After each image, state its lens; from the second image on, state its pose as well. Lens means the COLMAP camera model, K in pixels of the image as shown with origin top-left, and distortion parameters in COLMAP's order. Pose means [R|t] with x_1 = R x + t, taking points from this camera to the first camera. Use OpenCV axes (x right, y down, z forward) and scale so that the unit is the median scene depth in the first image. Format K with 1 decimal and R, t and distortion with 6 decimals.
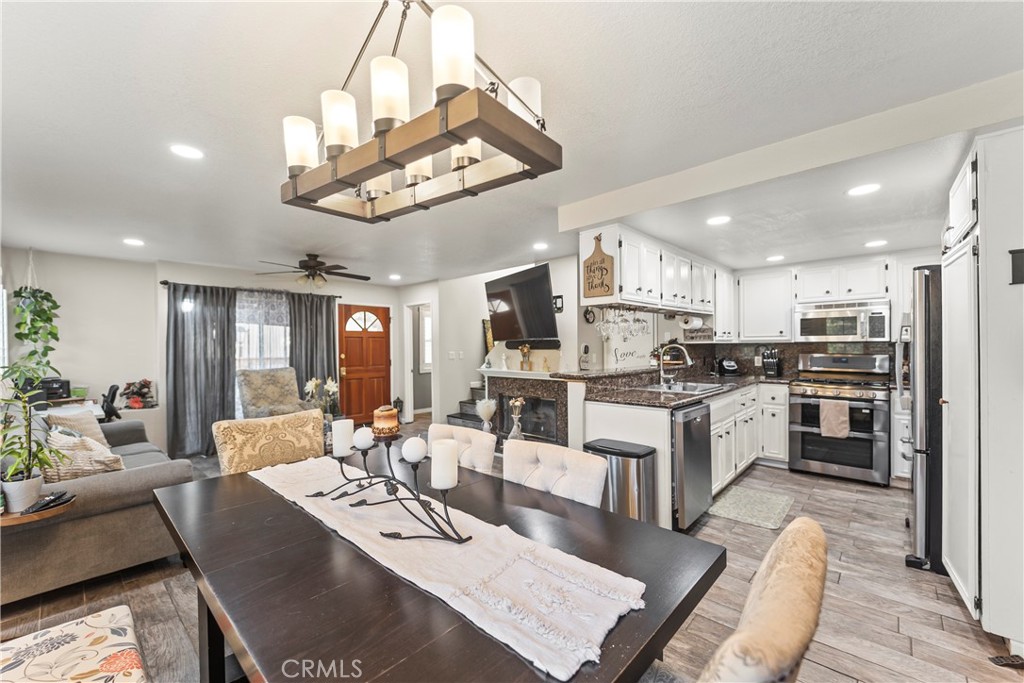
lens RADIAL K [[407.7, 0, 509.3], [0, 407.7, 346.9], [0, 0, 1]] dist [0.026982, -0.015936]
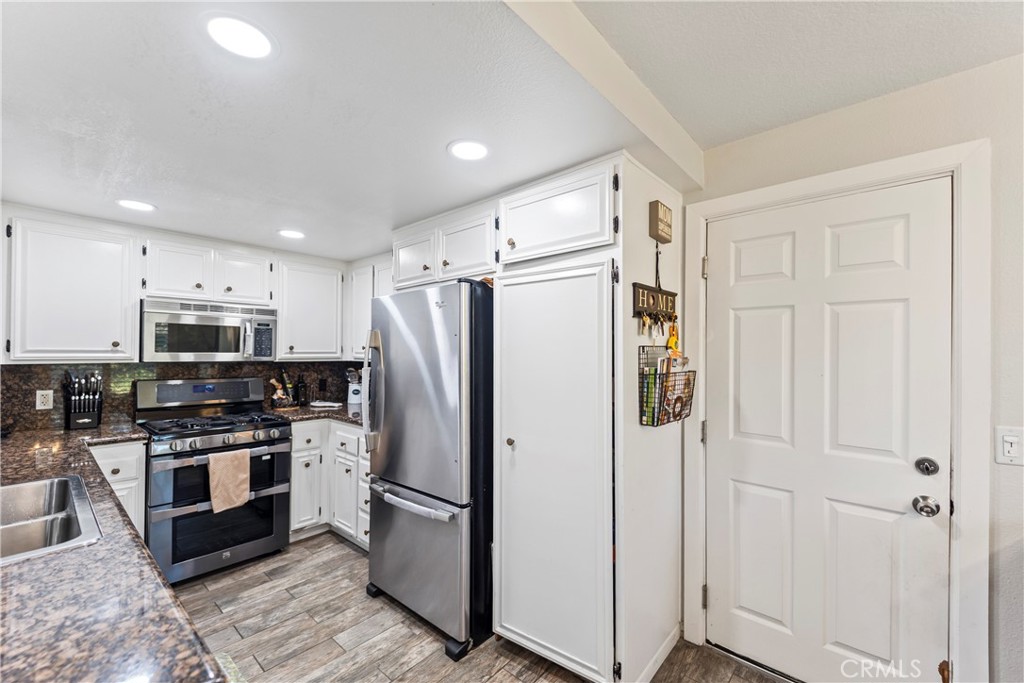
lens RADIAL K [[410.7, 0, 516.7], [0, 410.7, 348.2], [0, 0, 1]] dist [0.023814, -0.016259]
pose [[-0.034796, 0.017486, 0.999241, 0.097649], [-0.002673, 0.999842, -0.017589, -0.023320], [-0.999391, -0.003283, -0.034744, 0.510444]]
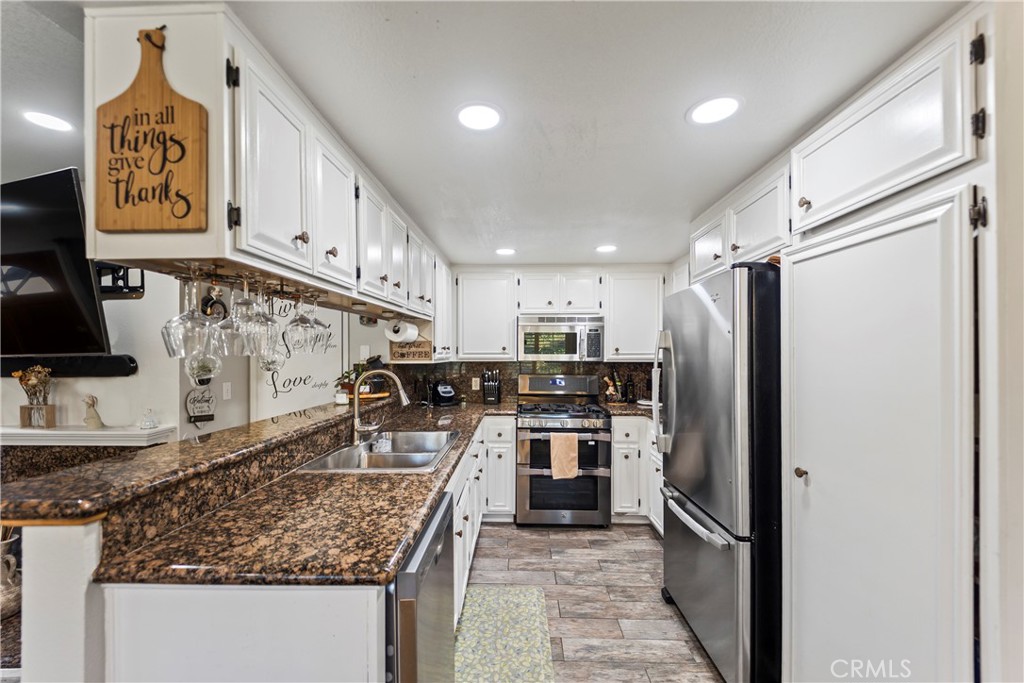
lens RADIAL K [[411.0, 0, 512.0], [0, 411.0, 353.4], [0, 0, 1]] dist [0.025342, -0.014596]
pose [[0.747841, 0.007031, 0.663841, 0.147077], [-0.004211, 0.999974, -0.005847, -0.022636], [-0.663864, 0.001578, 0.747851, 0.409361]]
